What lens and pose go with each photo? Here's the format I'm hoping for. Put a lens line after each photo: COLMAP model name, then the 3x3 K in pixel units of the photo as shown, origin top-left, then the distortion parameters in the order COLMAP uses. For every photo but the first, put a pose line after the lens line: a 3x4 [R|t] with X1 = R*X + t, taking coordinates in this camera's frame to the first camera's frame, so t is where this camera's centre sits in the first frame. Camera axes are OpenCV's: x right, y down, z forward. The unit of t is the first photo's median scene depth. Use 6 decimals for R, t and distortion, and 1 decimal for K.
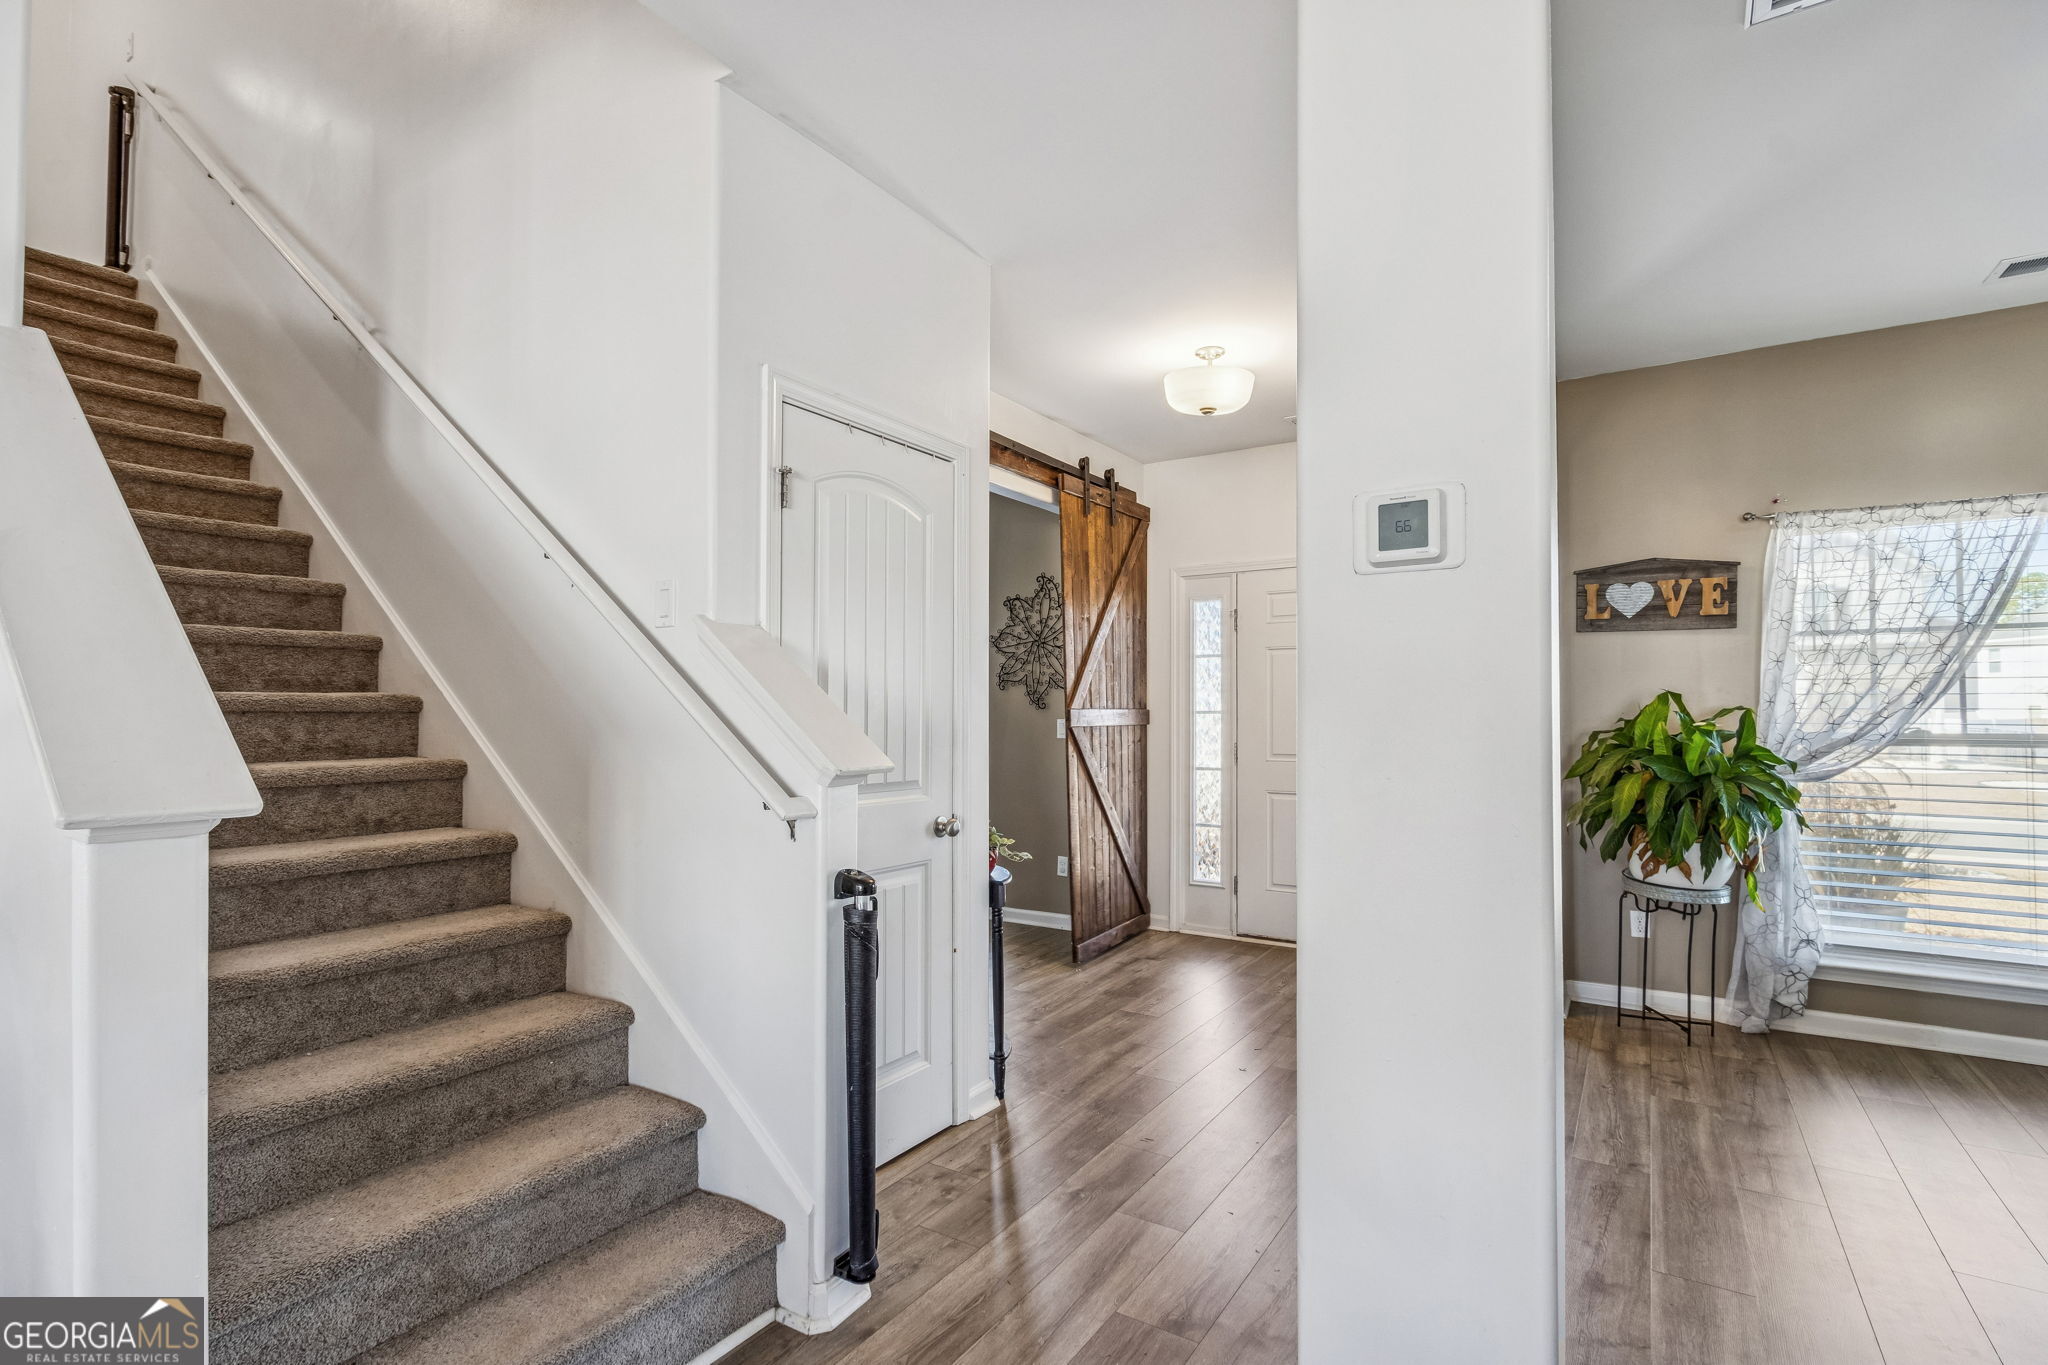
lens RADIAL K [[973.9, 0, 1002.5], [0, 973.9, 709.3], [0, 0, 1]] dist [-0.002718, -0.000478]
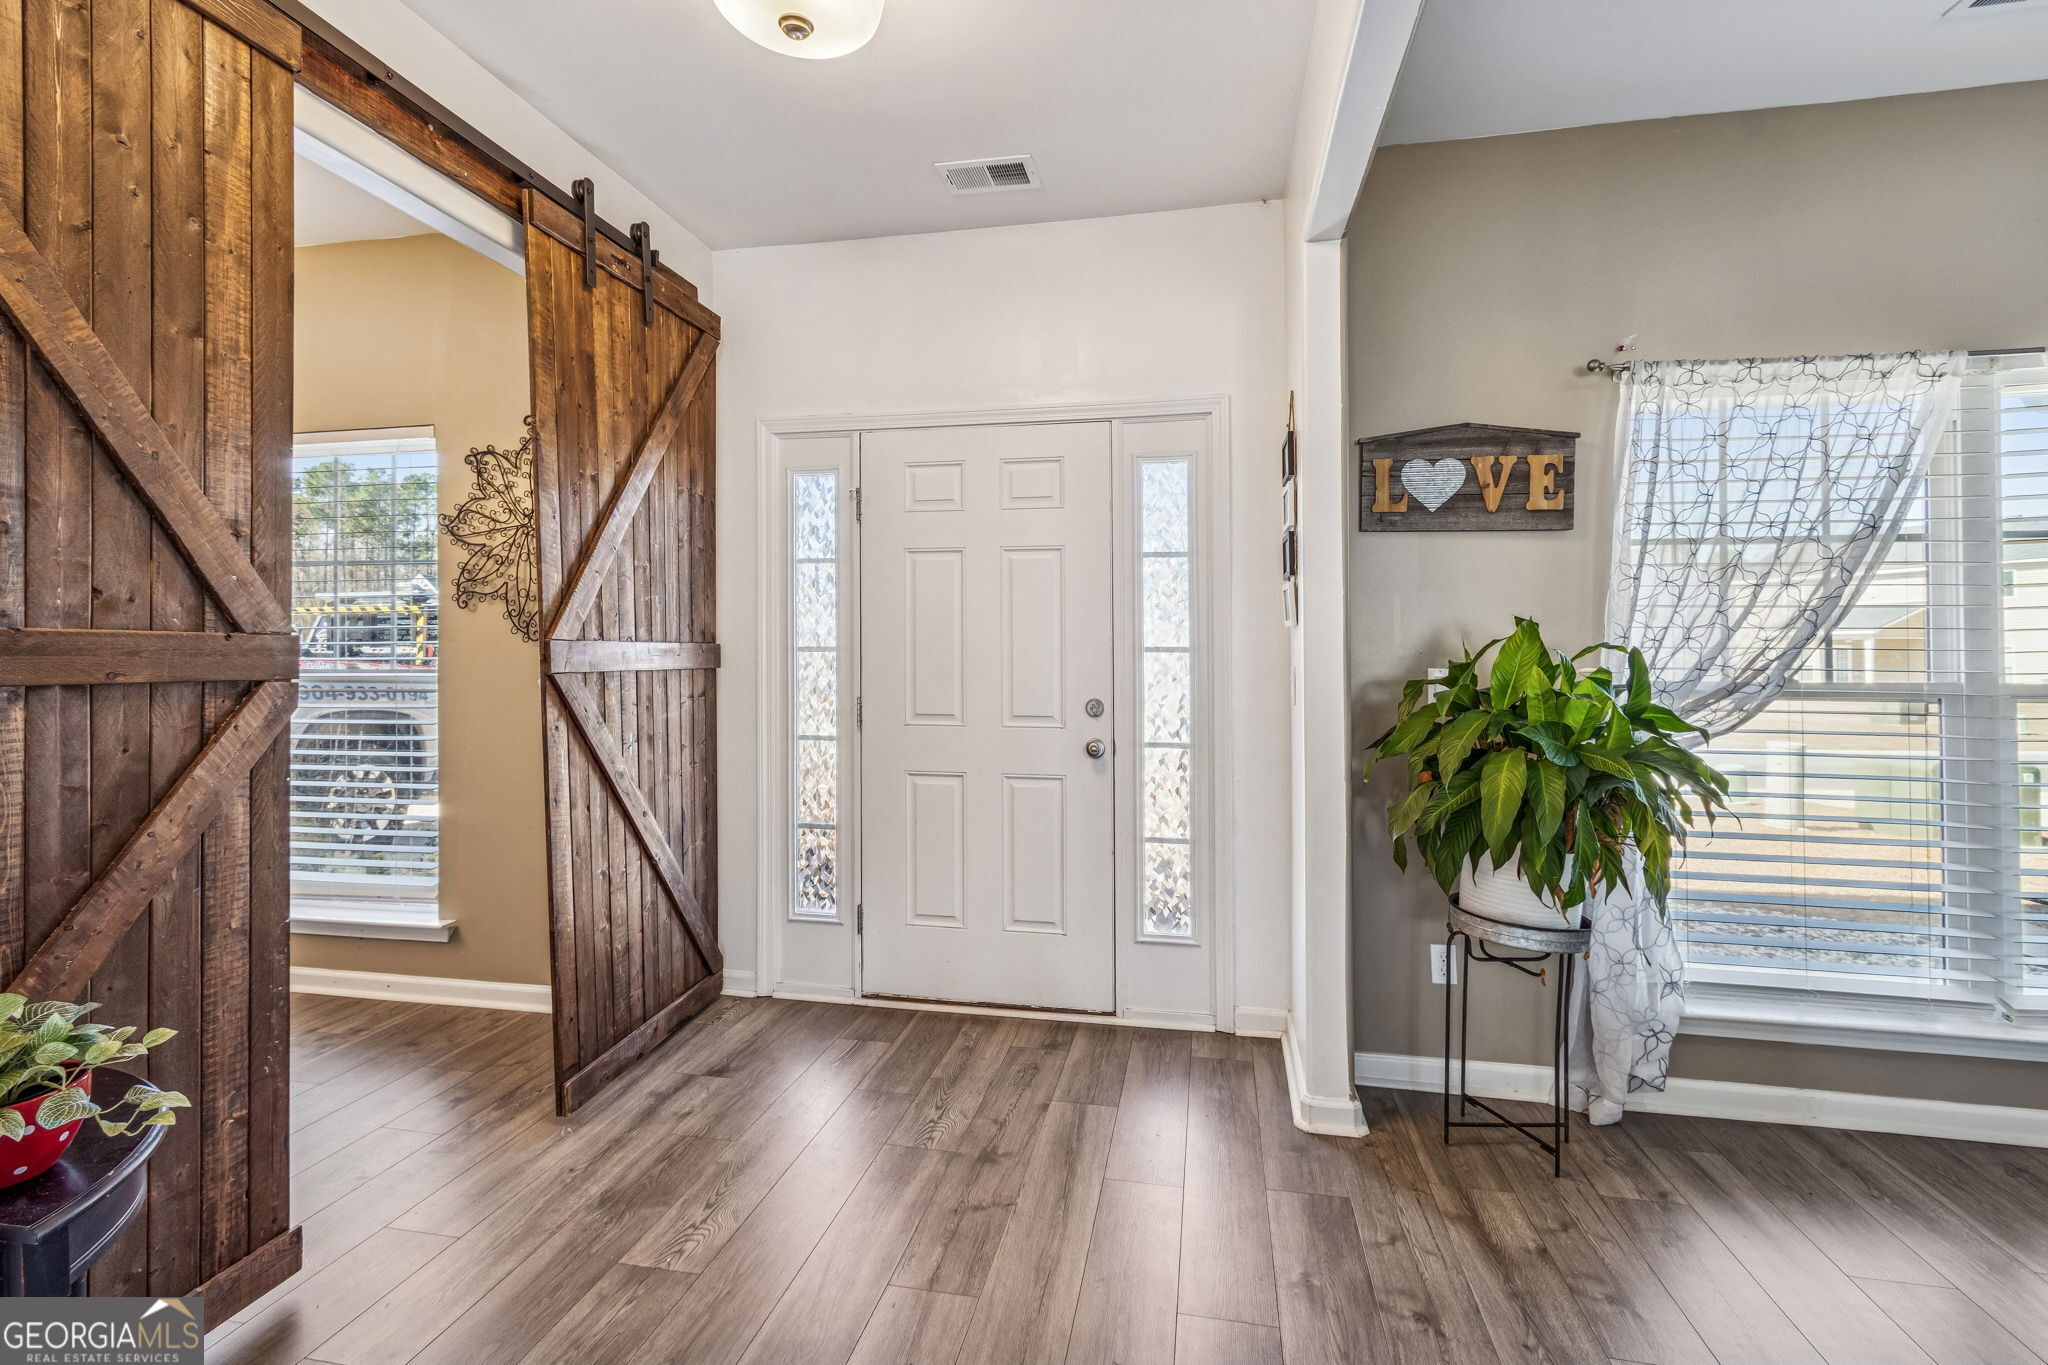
lens RADIAL K [[978.4, 0, 1026.7], [0, 978.4, 663.5], [0, 0, 1]] dist [0.015149, -0.001044]
pose [[0.921019, -0.001250, 0.389517, 0.125880], [-0.005573, 0.999850, 0.016386, 0.002306], [-0.389479, -0.017262, 0.920874, 0.505449]]
